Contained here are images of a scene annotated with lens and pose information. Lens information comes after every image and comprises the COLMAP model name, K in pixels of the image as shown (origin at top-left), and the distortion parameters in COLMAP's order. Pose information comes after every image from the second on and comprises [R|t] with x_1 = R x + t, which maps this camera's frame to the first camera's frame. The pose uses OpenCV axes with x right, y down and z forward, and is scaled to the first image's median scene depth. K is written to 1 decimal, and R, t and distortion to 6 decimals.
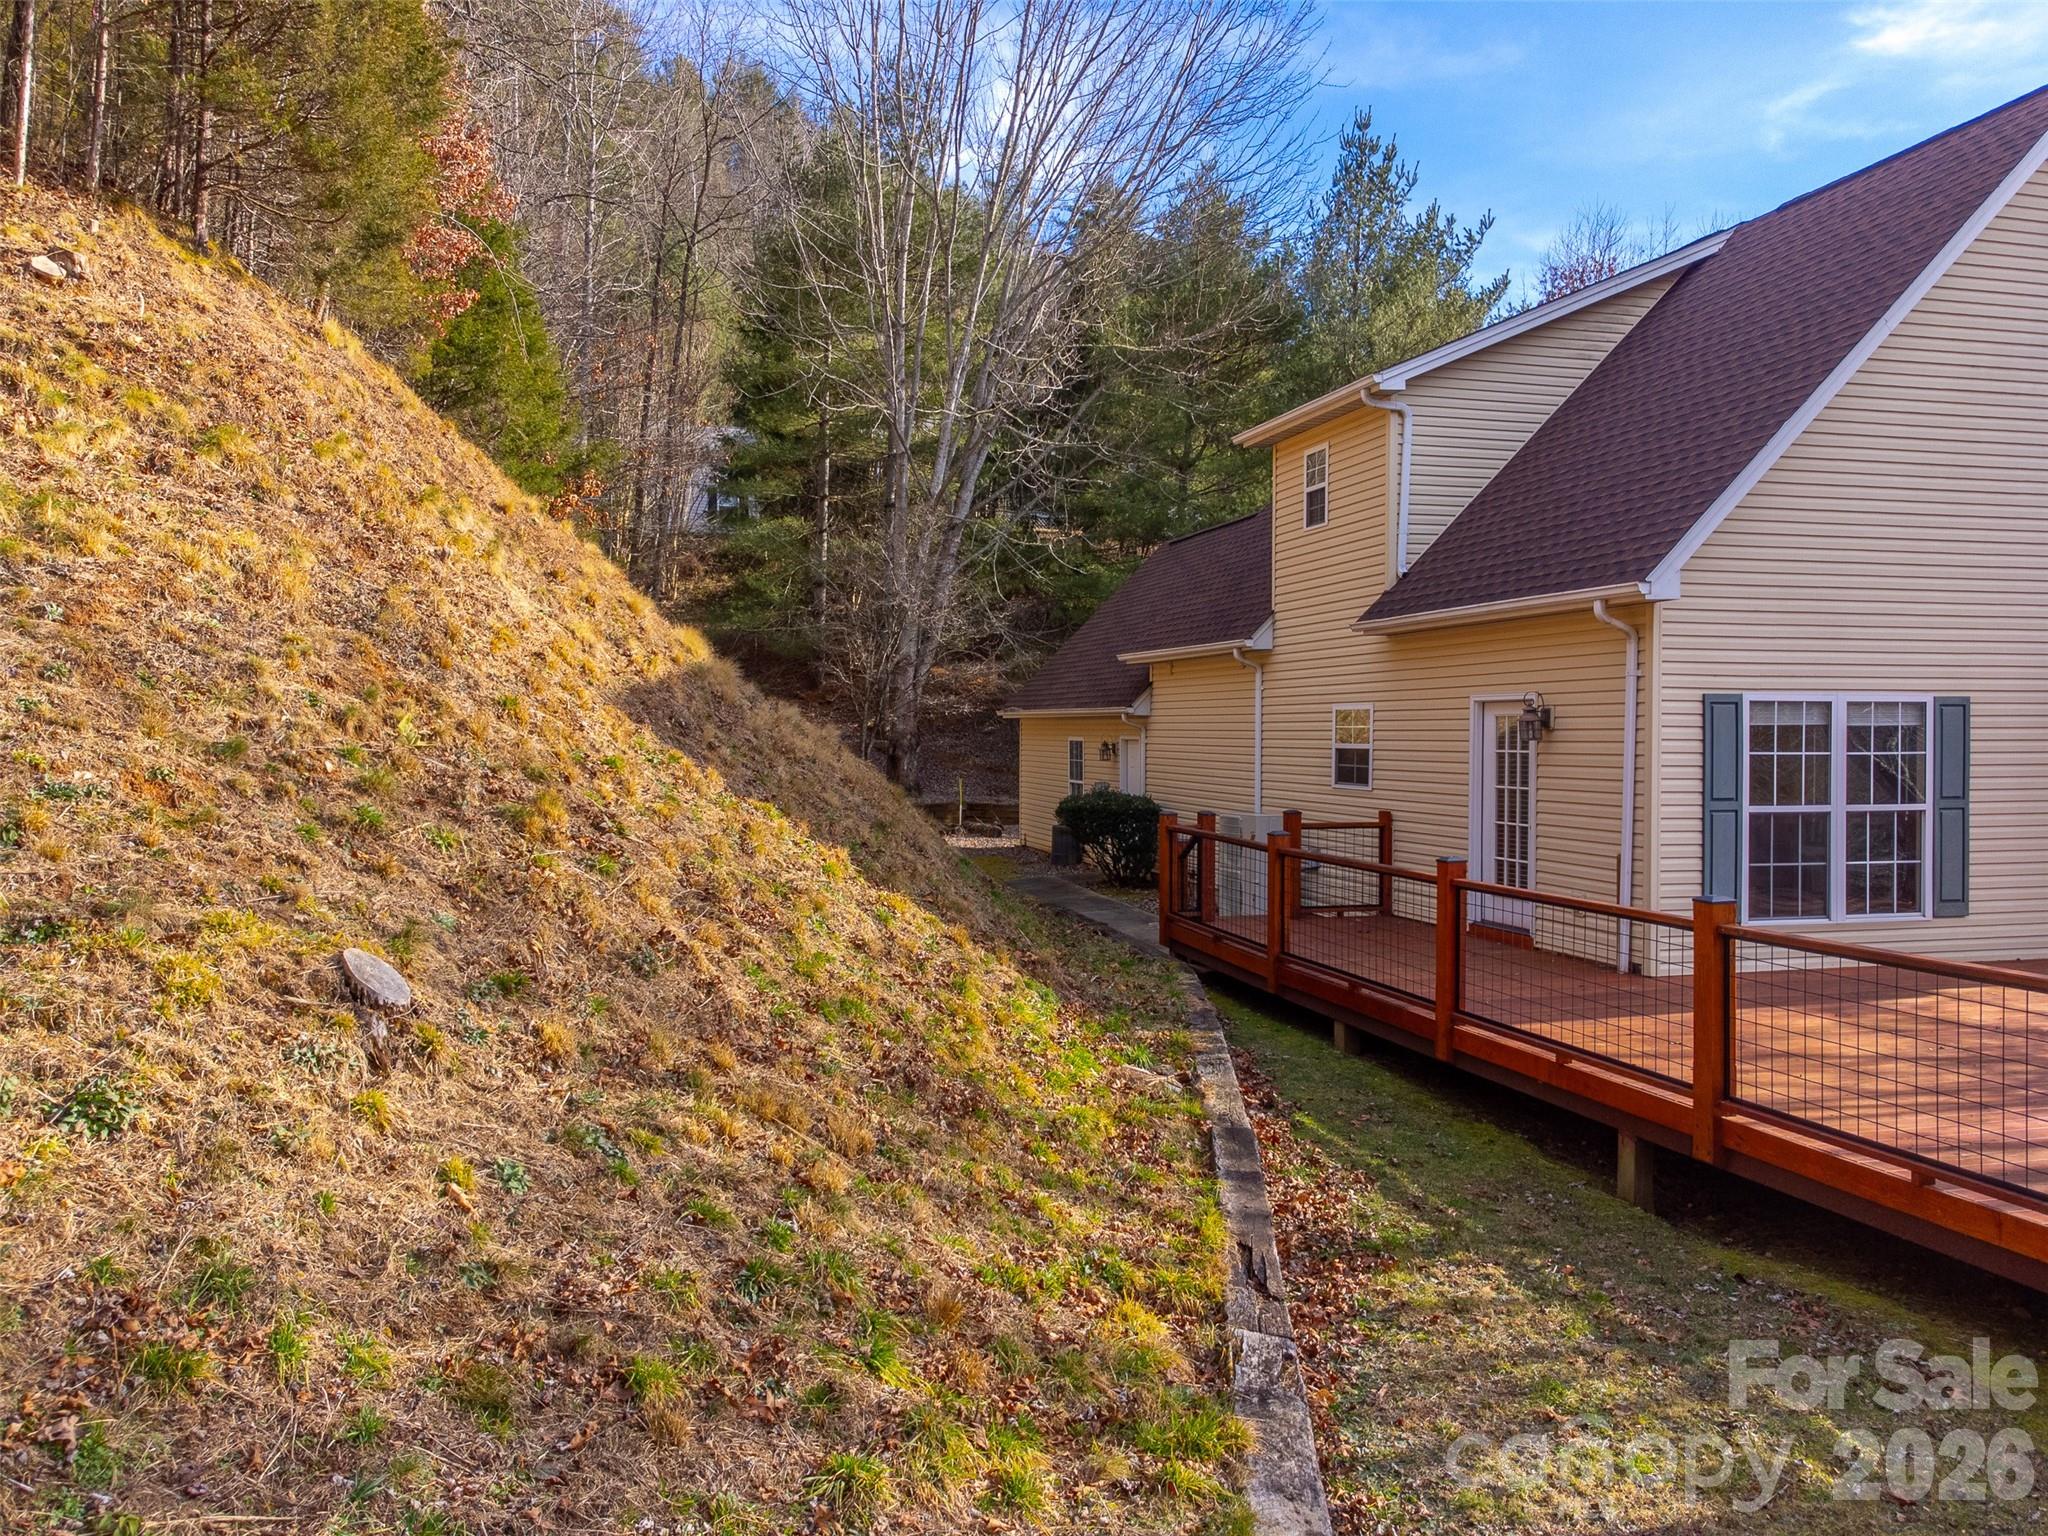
lens RADIAL K [[1544.8, 0, 1024.2], [0, 1544.8, 756.0], [0, 0, 1]] dist [0.033072, -0.003105]
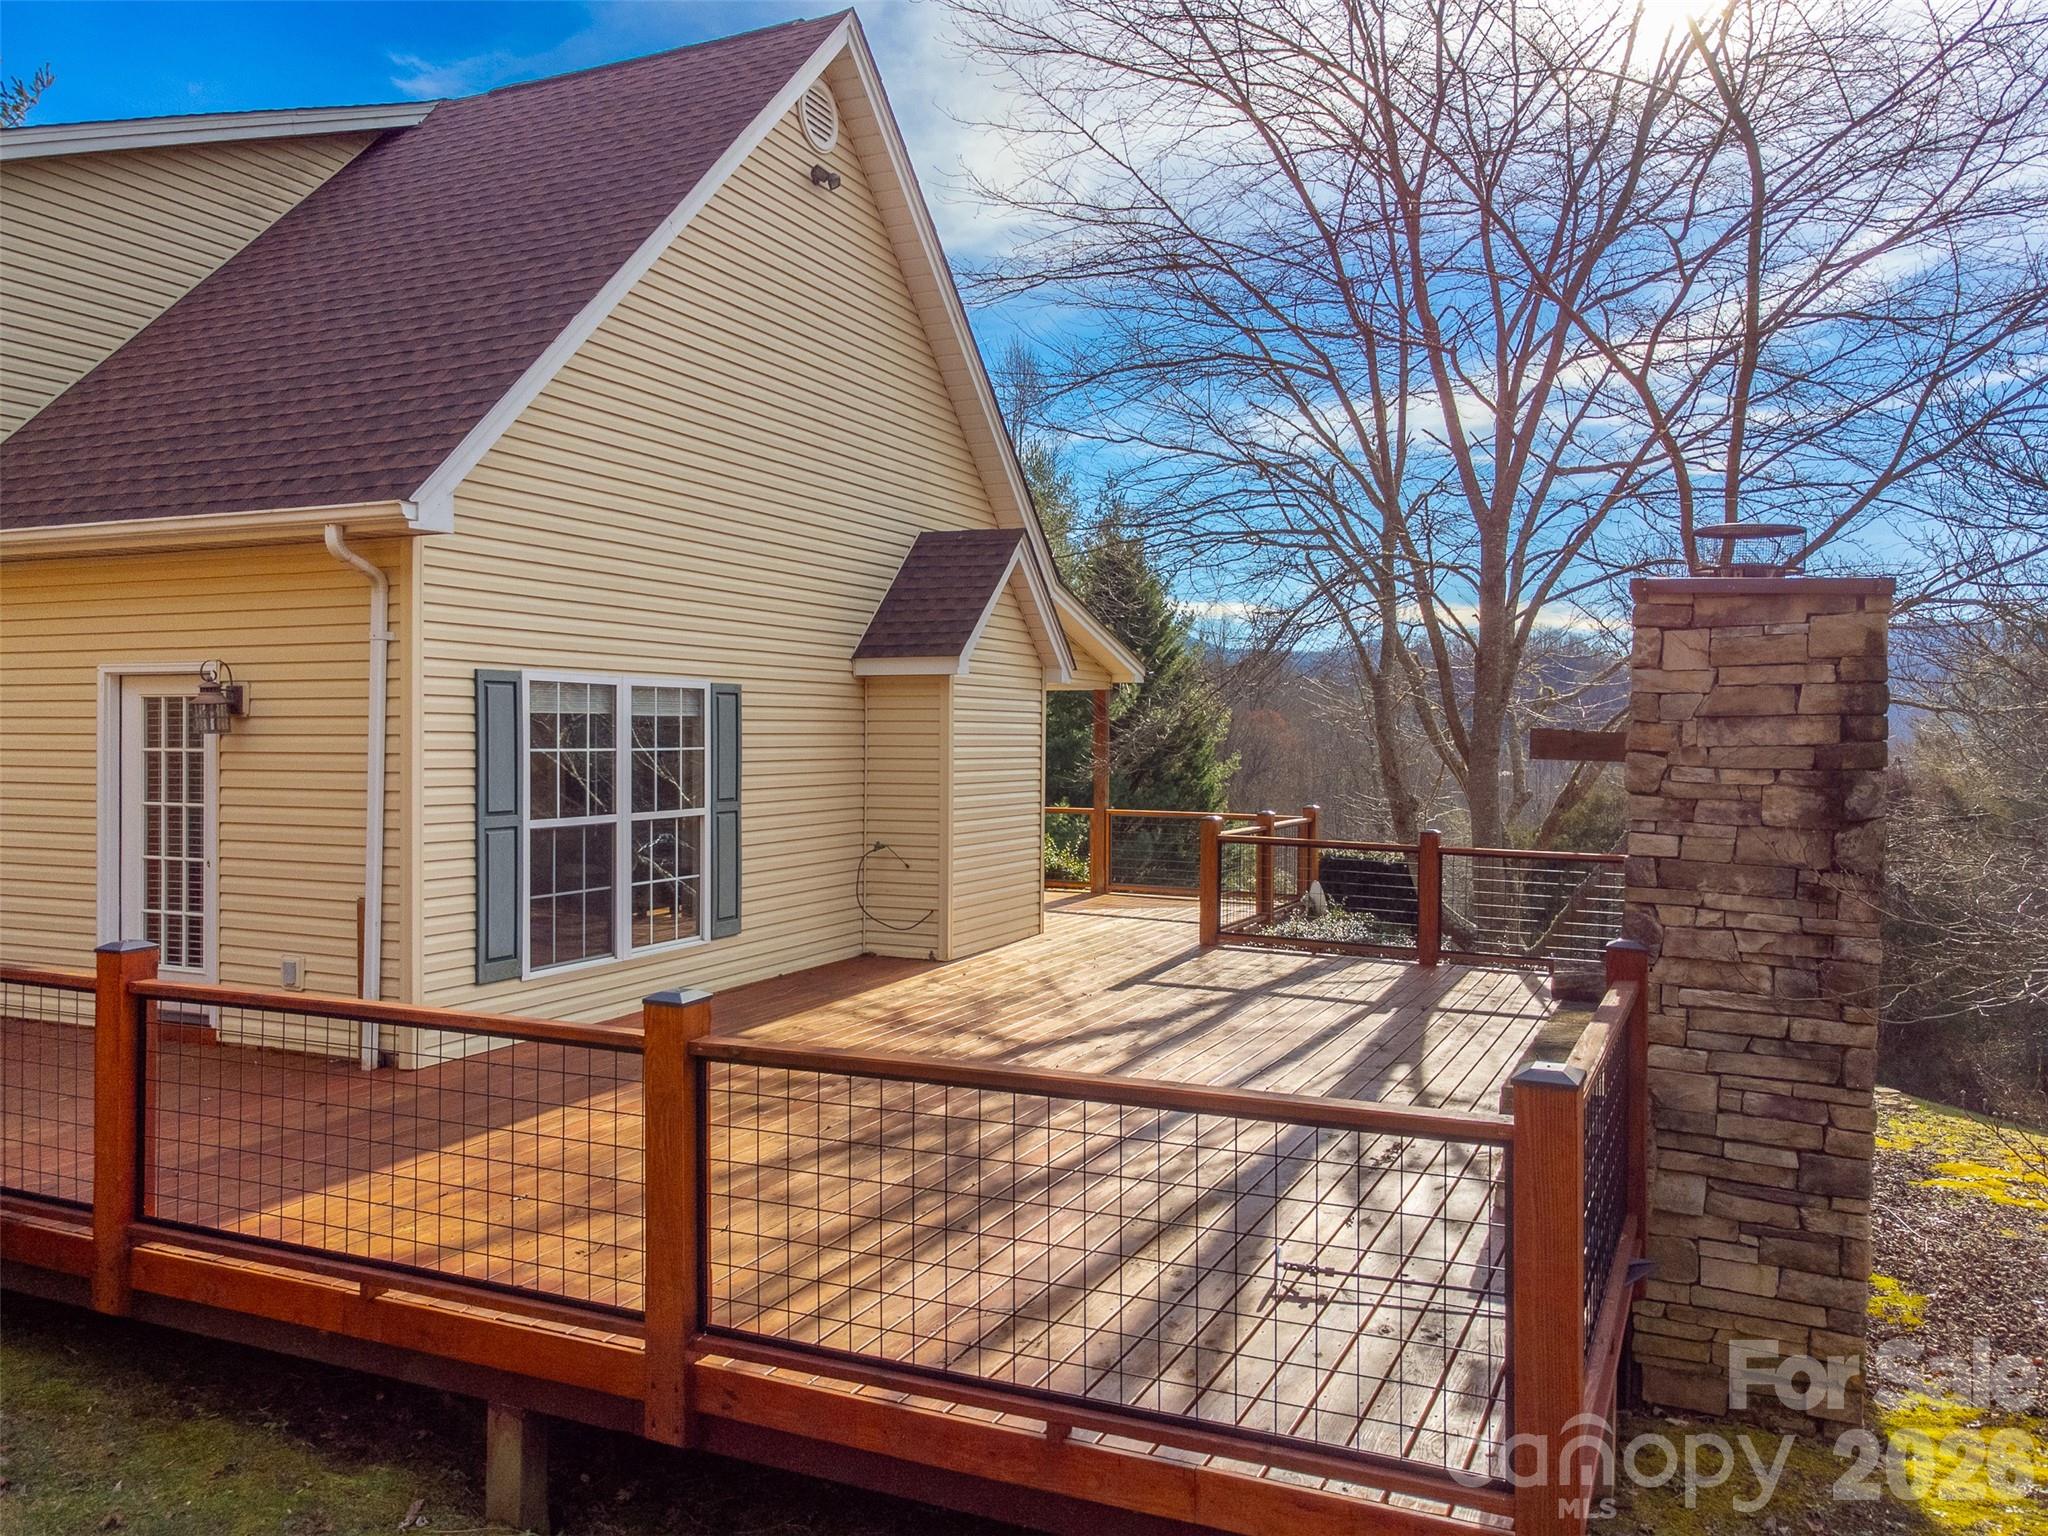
lens RADIAL K [[1544.8, 0, 1024.2], [0, 1544.8, 756.0], [0, 0, 1]] dist [0.033072, -0.003105]
pose [[0.653084, -0.008984, 0.757233, 0.050294], [0.008047, 0.999955, 0.004924, -0.000695], [-0.757243, 0.002878, 0.653127, 0.312747]]
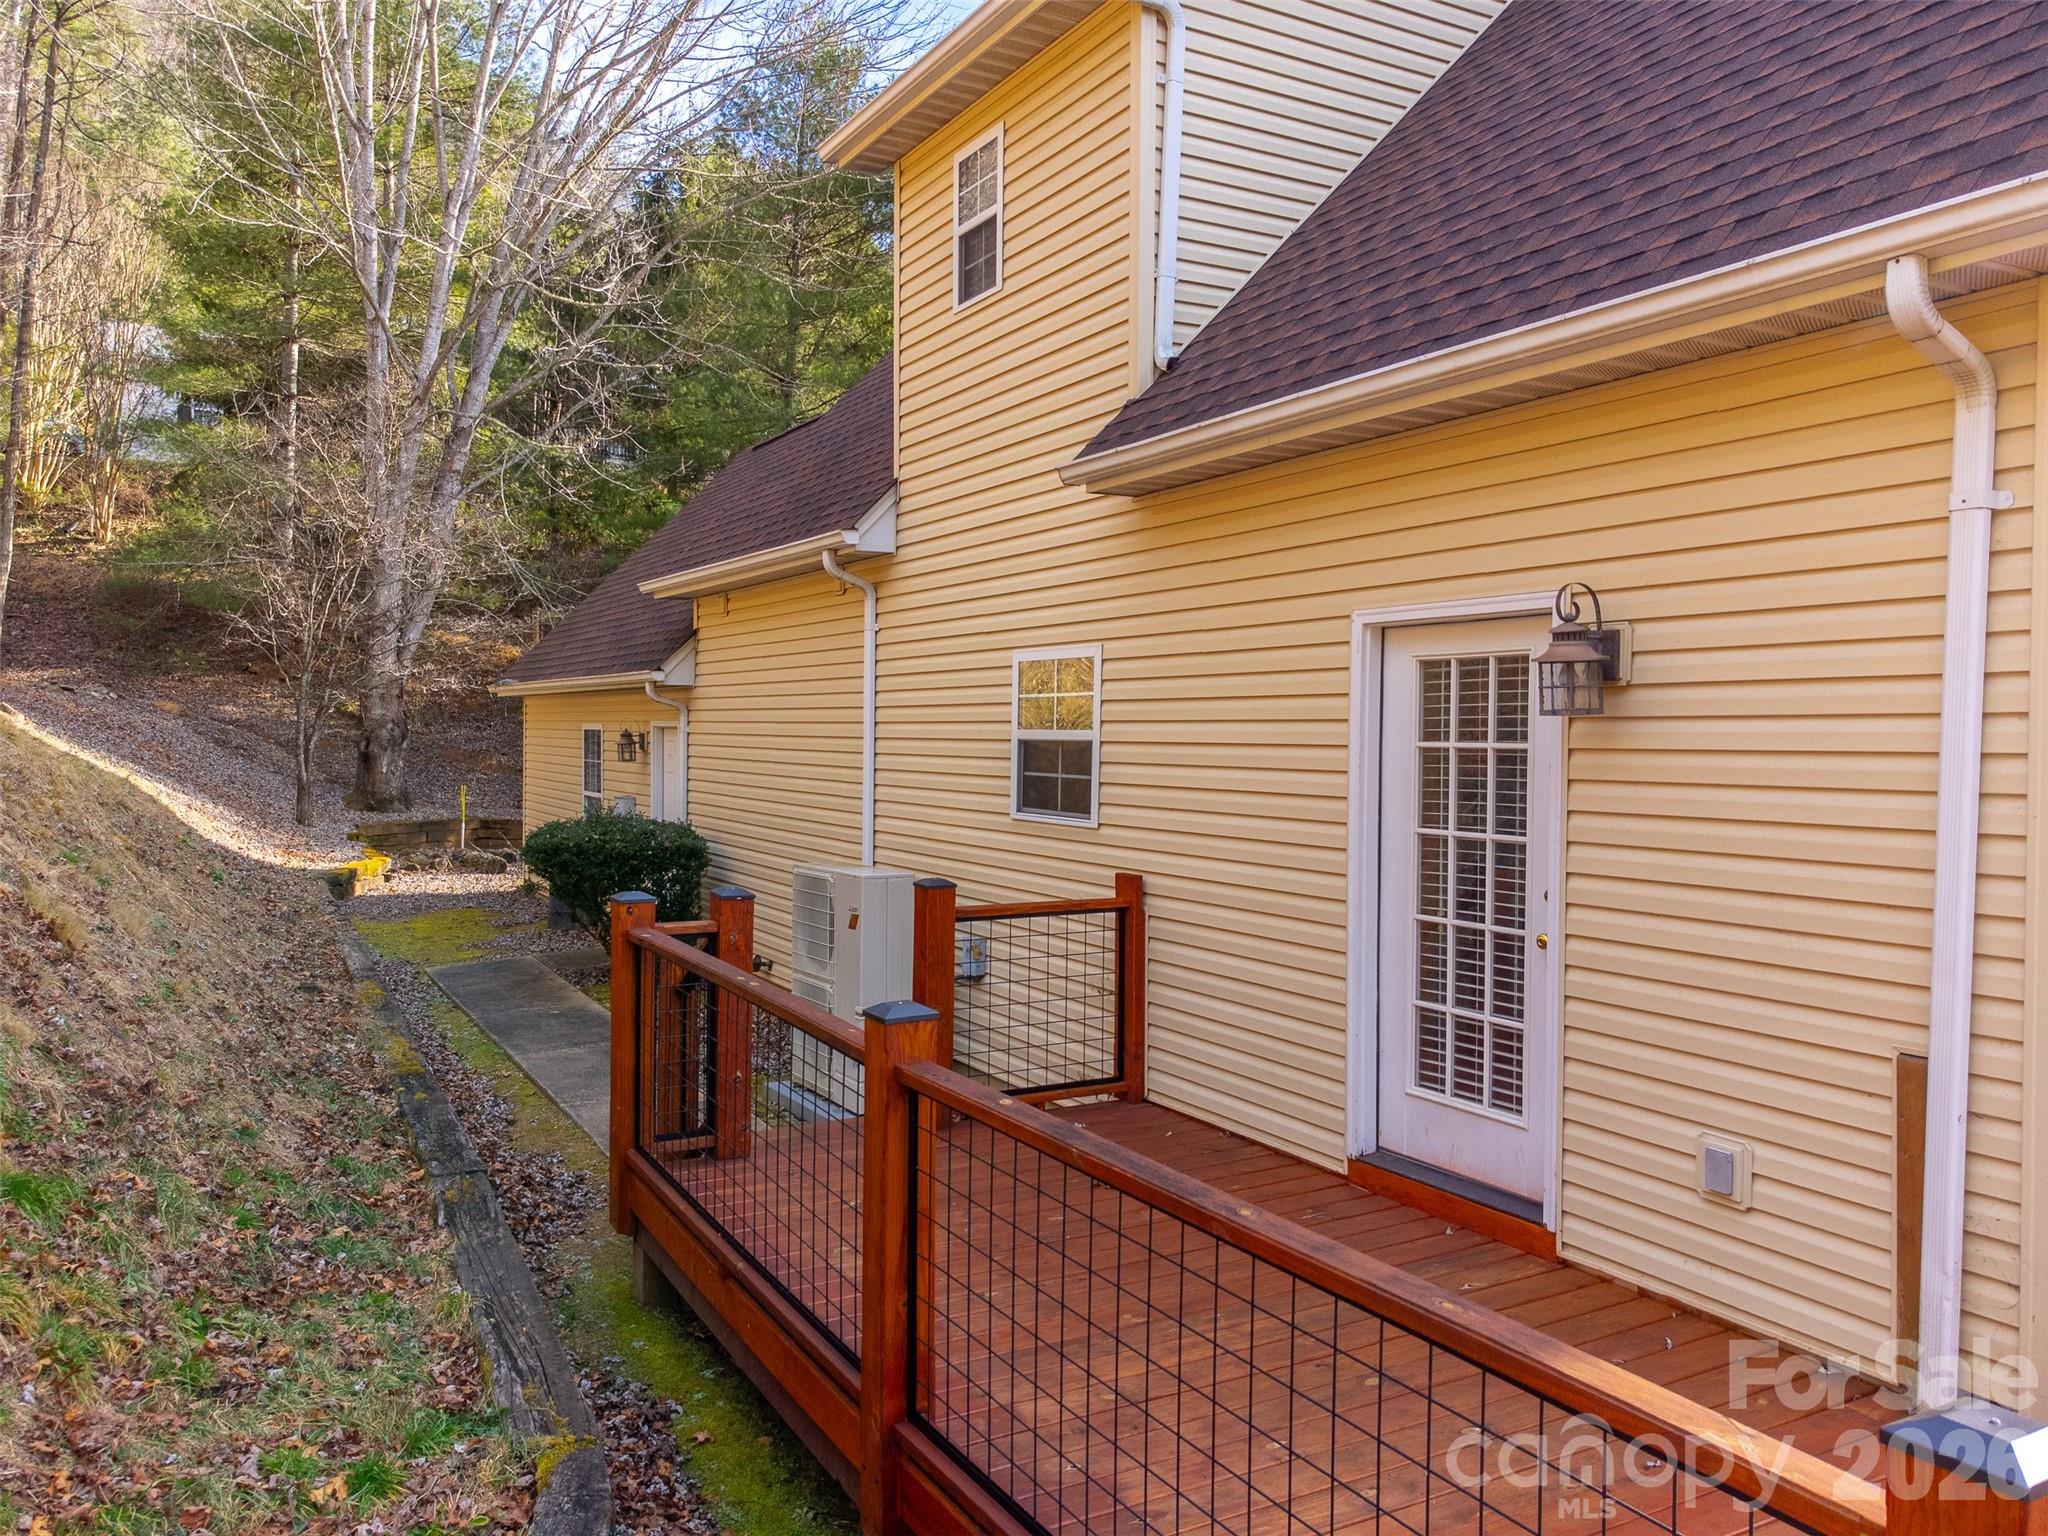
lens RADIAL K [[1531.3, 0, 1024.0], [0, 1531.3, 768.0], [0, 0, 1]] dist [0.094479, -0.156886]
pose [[0.971105, 0.003794, 0.238624, 0.116173], [-0.005544, 0.999962, 0.006664, 0.001121], [-0.238590, -0.007795, 0.971089, 0.700787]]
